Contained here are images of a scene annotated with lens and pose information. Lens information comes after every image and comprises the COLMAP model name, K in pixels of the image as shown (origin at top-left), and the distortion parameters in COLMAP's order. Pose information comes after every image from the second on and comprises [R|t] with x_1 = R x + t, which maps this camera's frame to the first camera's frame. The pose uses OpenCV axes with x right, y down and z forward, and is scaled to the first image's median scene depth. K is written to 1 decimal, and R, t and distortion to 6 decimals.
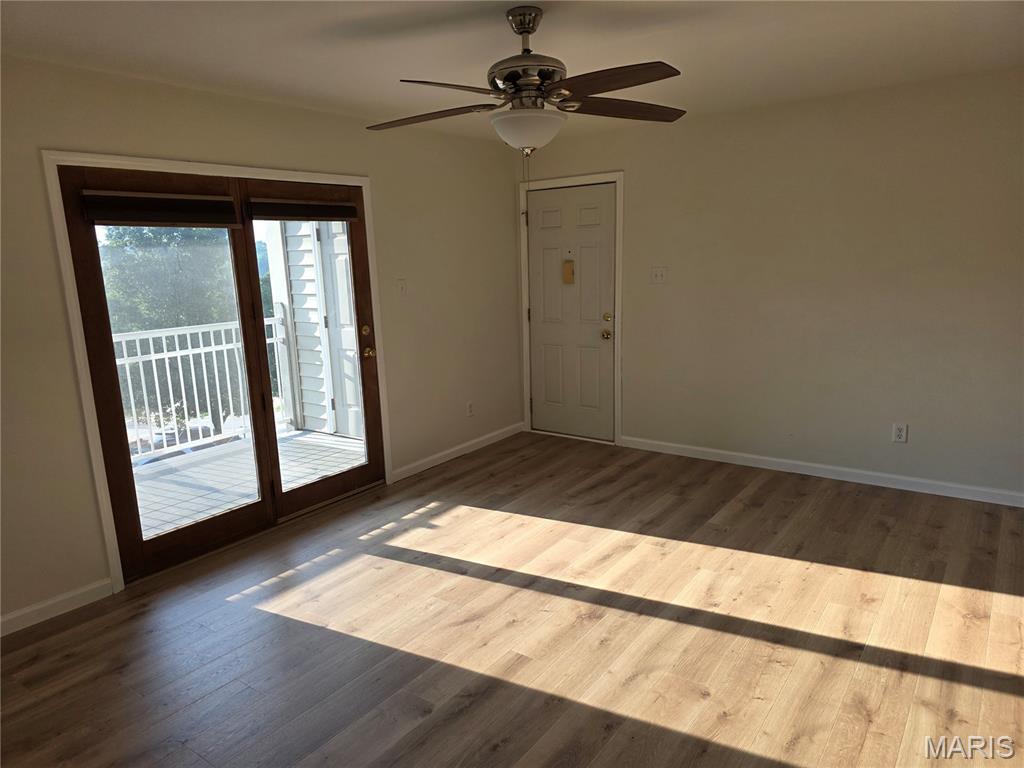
lens RADIAL K [[685.9, 0, 509.6], [0, 685.9, 383.2], [0, 0, 1]] dist [0.070223, -0.051697]
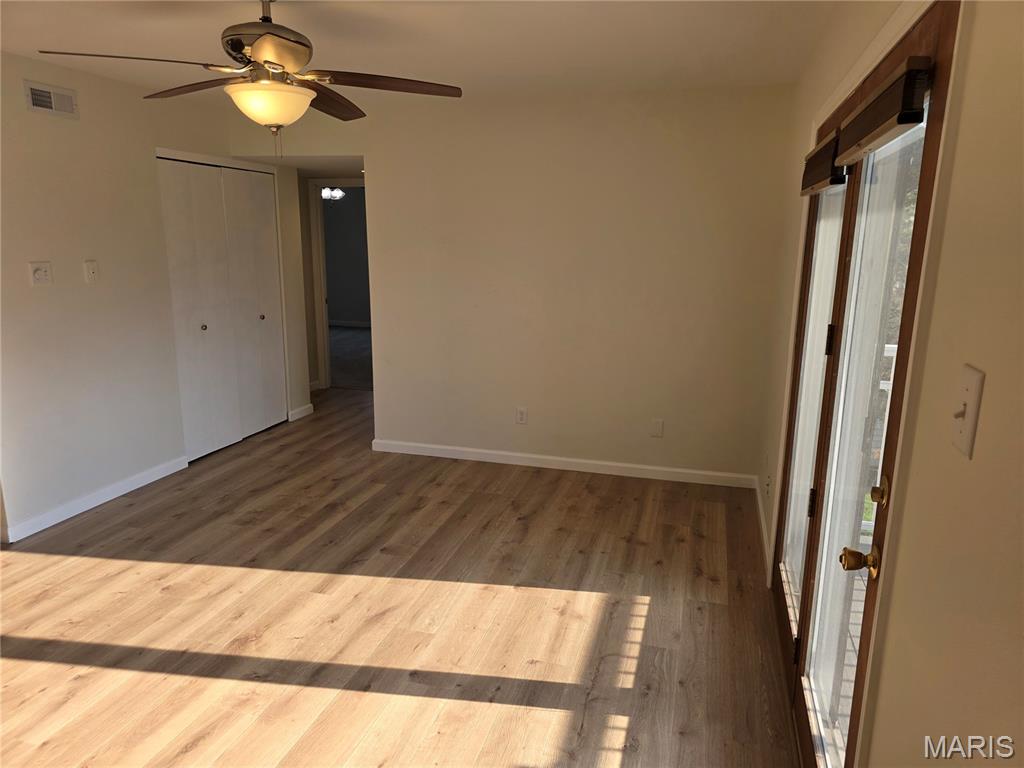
lens RADIAL K [[685.9, 0, 509.6], [0, 685.9, 383.2], [0, 0, 1]] dist [0.070223, -0.051697]
pose [[-0.941860, 0.095803, -0.322057, 0.052895], [-0.040569, 0.919054, 0.392039, -0.348802], [0.333547, 0.382311, -0.861733, 1.785410]]
